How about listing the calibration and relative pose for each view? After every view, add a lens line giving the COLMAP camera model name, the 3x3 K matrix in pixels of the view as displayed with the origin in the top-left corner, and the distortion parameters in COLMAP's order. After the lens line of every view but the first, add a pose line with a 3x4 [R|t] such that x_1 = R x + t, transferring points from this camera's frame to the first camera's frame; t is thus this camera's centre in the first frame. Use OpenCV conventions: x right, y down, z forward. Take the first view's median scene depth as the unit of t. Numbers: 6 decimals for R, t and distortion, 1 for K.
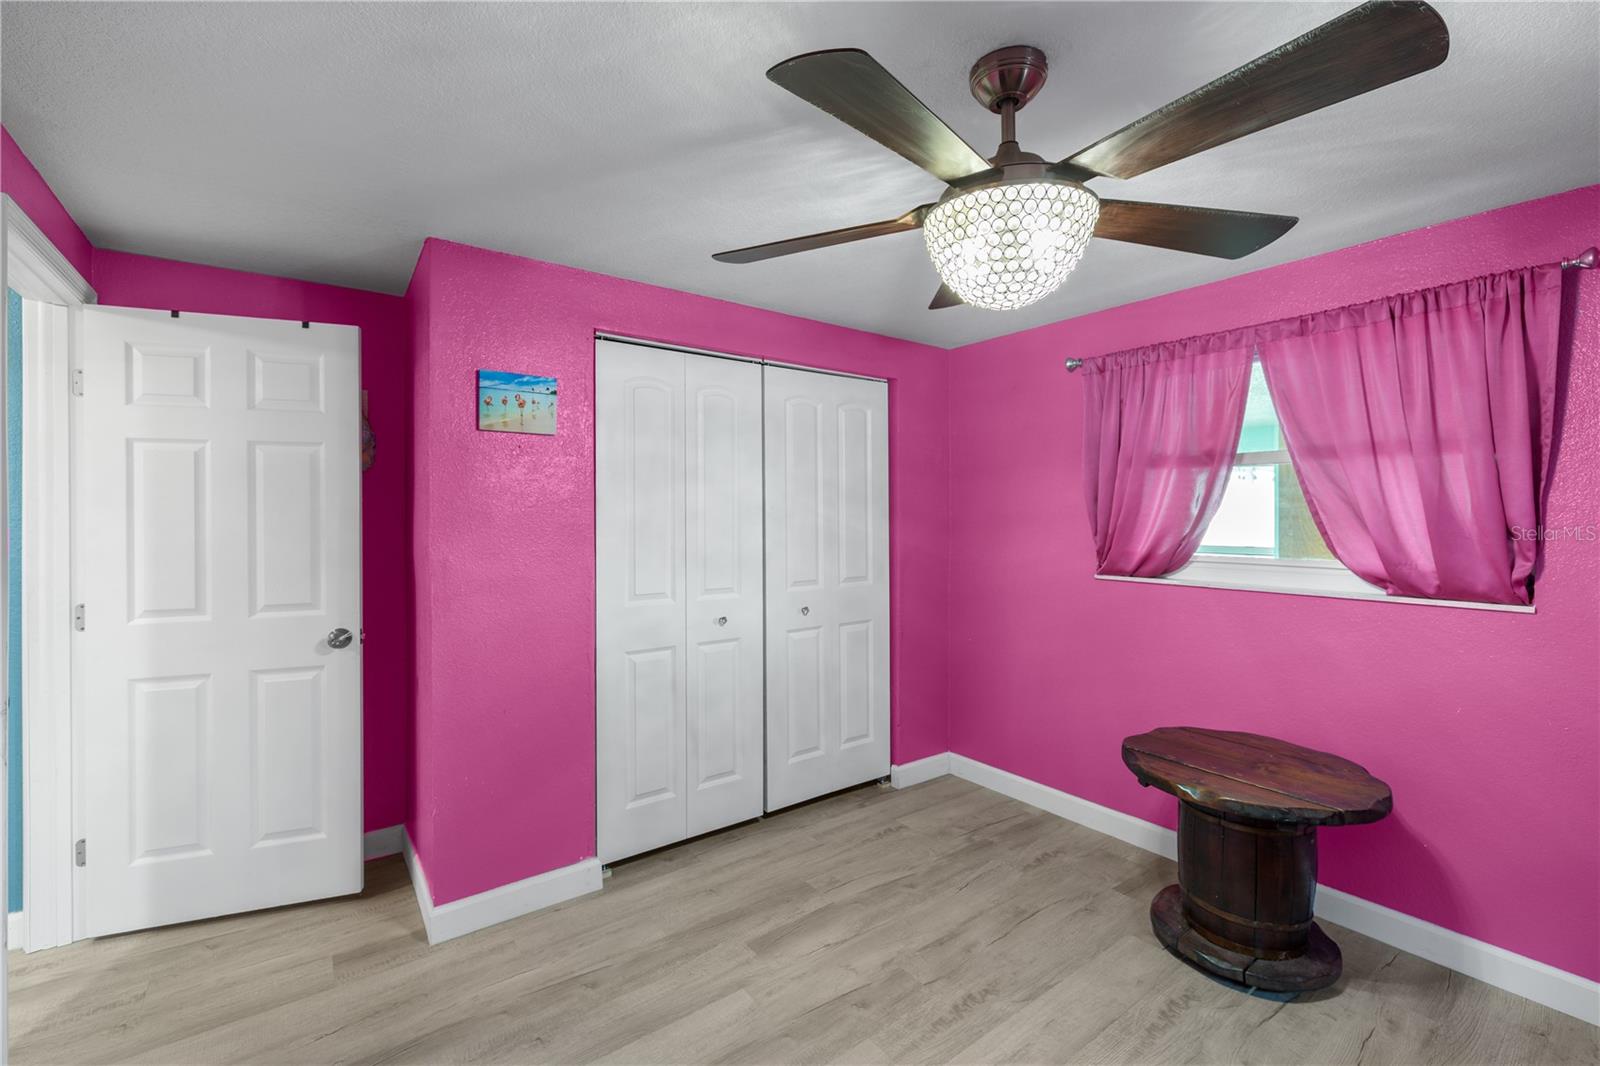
lens RADIAL K [[683.2, 0, 798.1], [0, 683.2, 508.9], [0, 0, 1]] dist [0.001121, -0.000059]
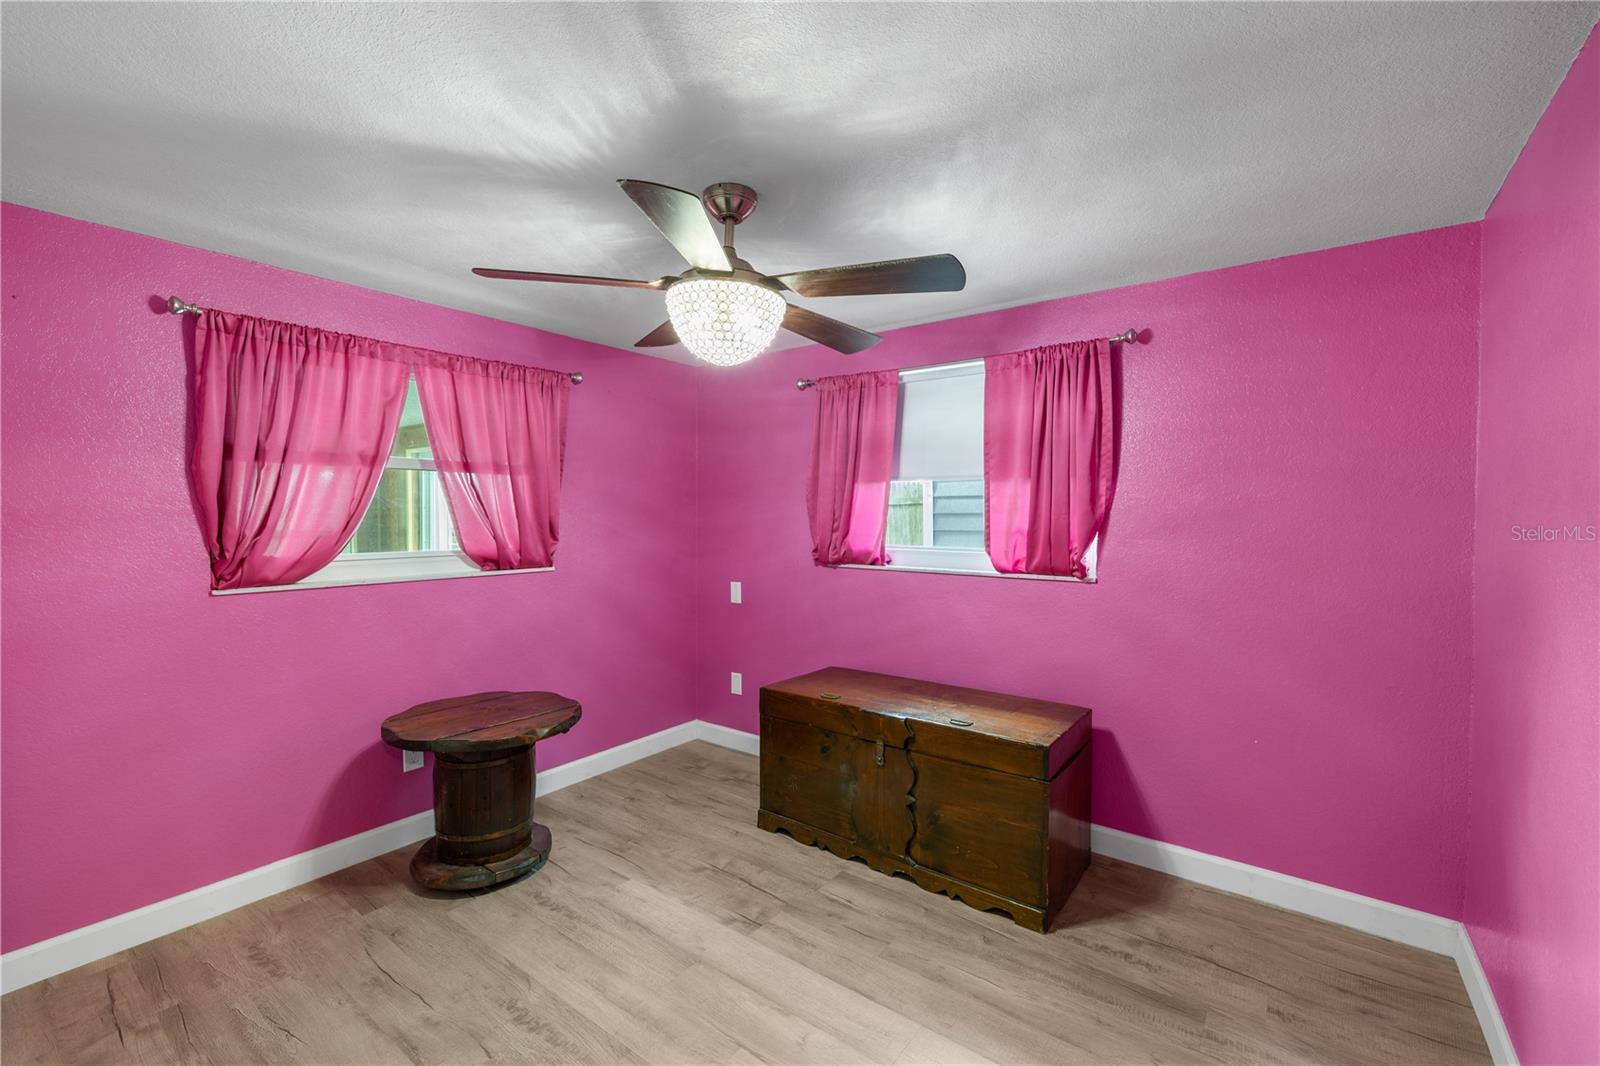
lens RADIAL K [[683.2, 0, 798.1], [0, 683.2, 508.9], [0, 0, 1]] dist [0.001121, -0.000059]
pose [[-0.290138, 0.007069, 0.956959, -0.702225], [-0.010844, 0.999884, -0.010674, 0.006613], [-0.956923, -0.013474, -0.290028, 0.820380]]
